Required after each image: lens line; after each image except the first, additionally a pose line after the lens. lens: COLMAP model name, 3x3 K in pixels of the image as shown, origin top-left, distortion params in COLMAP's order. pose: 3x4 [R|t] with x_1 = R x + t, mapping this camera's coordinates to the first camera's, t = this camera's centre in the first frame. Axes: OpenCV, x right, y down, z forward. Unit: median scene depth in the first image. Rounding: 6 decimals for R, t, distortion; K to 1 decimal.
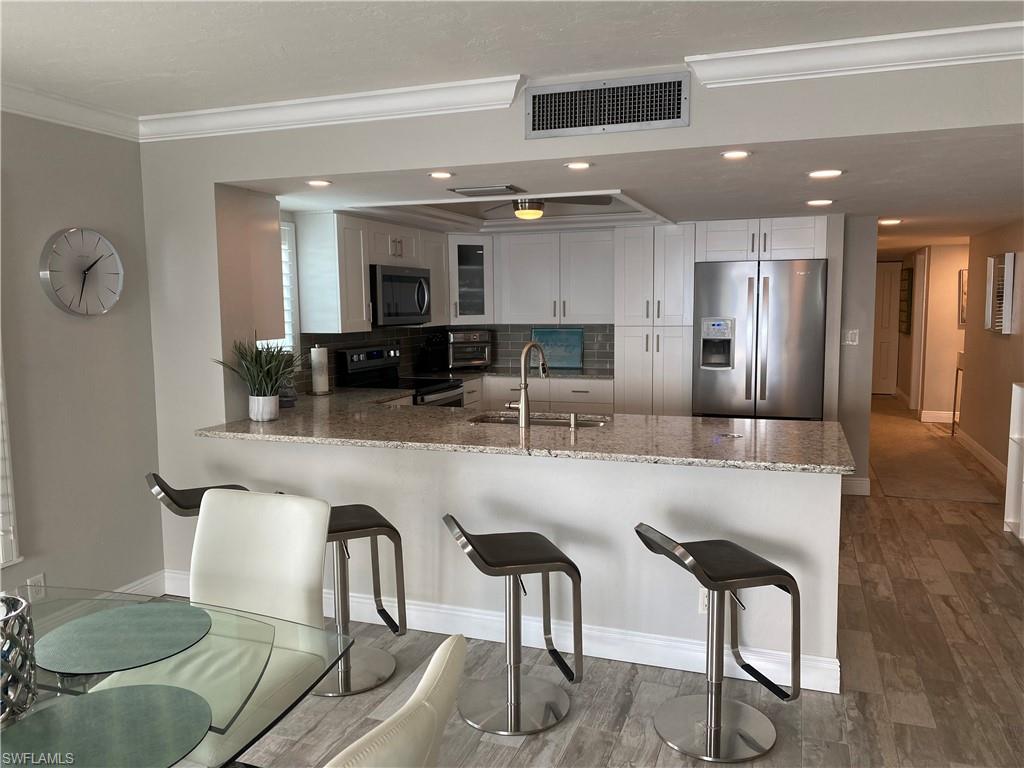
lens RADIAL K [[783.4, 0, 515.2], [0, 783.4, 382.6], [0, 0, 1]] dist [0.039776, -0.057588]
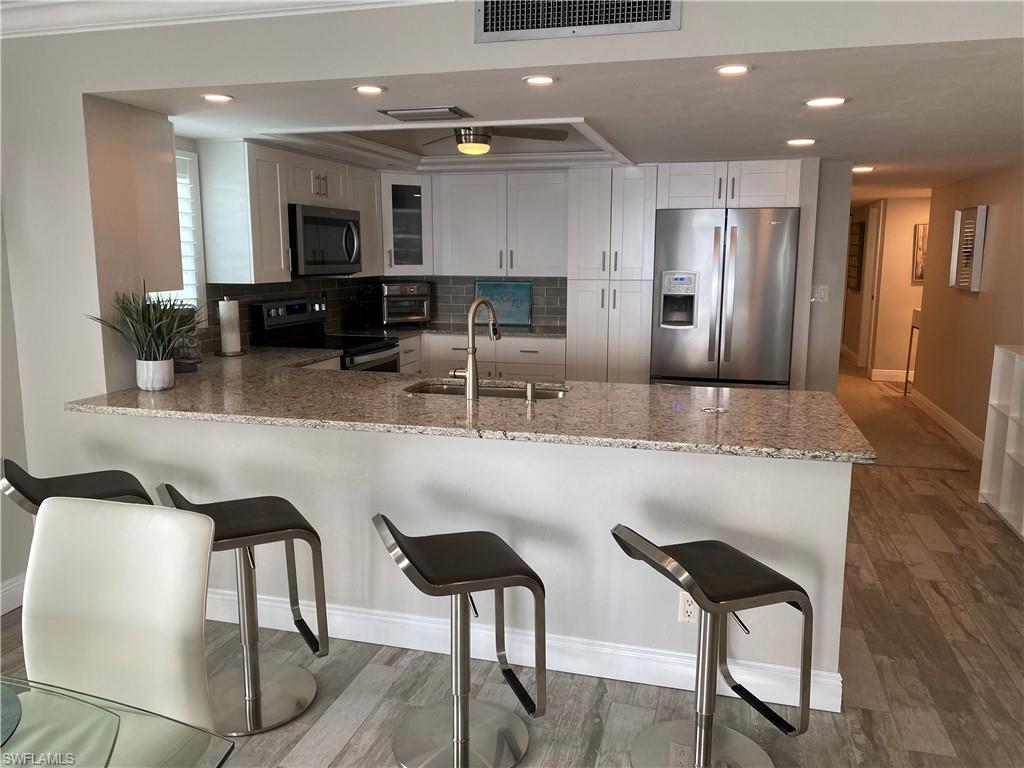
lens RADIAL K [[783.4, 0, 513.7], [0, 783.4, 381.5], [0, 0, 1]] dist [0.039776, -0.057588]
pose [[0.996954, 0.000440, 0.077996, -0.007149], [-0.005086, 0.998223, 0.059380, -0.009743], [-0.077832, -0.059596, 0.995184, 0.126825]]
